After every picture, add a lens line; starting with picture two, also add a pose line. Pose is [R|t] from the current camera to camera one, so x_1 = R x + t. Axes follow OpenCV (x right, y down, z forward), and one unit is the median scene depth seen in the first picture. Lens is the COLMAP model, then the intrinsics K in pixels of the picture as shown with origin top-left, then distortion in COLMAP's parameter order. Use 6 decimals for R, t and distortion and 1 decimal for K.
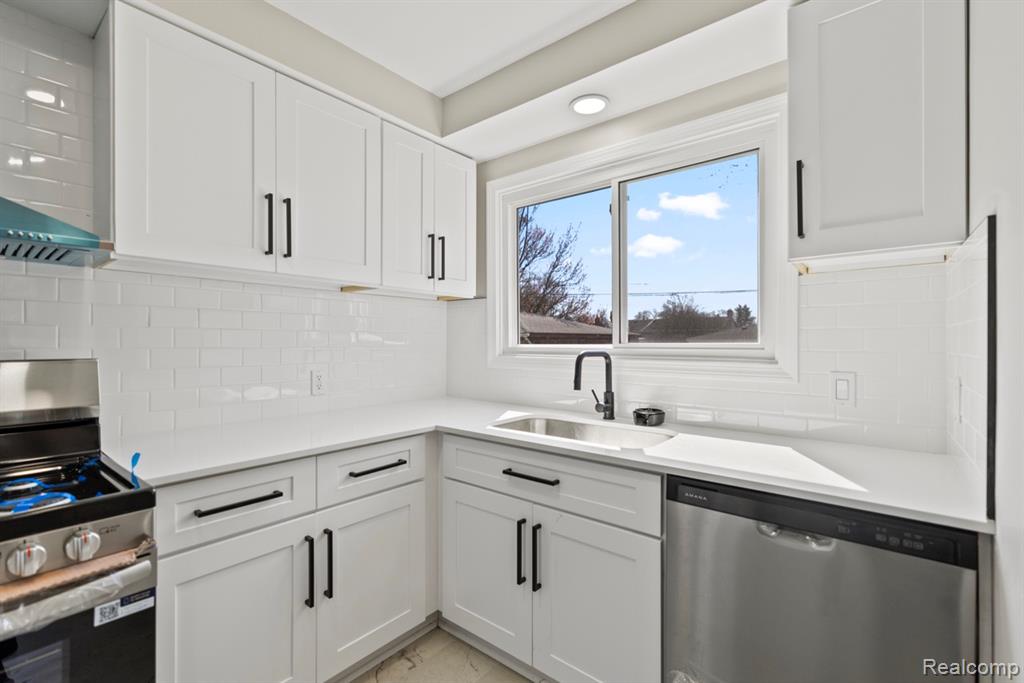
lens RADIAL K [[450.6, 0, 512.0], [0, 450.6, 341.5], [0, 0, 1]] dist [0.000906, 0.000162]
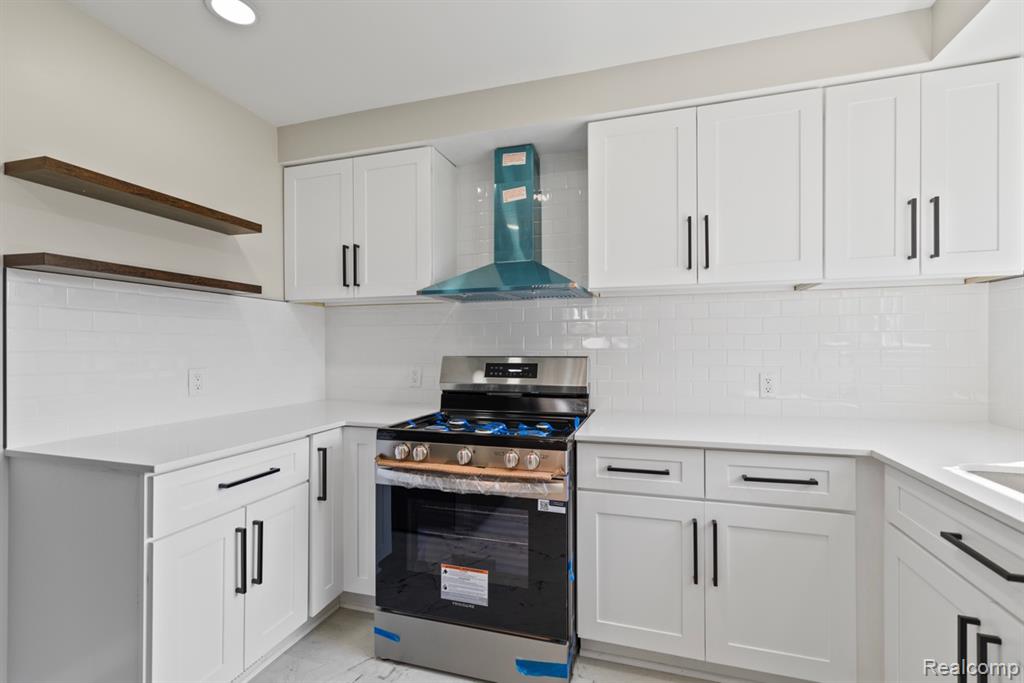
lens RADIAL K [[441.8, 0, 512.4], [0, 441.8, 347.1], [0, 0, 1]] dist [0.001114, -0.000116]
pose [[0.383167, -0.004139, -0.923670, 0.359253], [0.007279, 0.999972, -0.001462, 0.005026], [0.923650, -0.006163, 0.383187, 0.157923]]
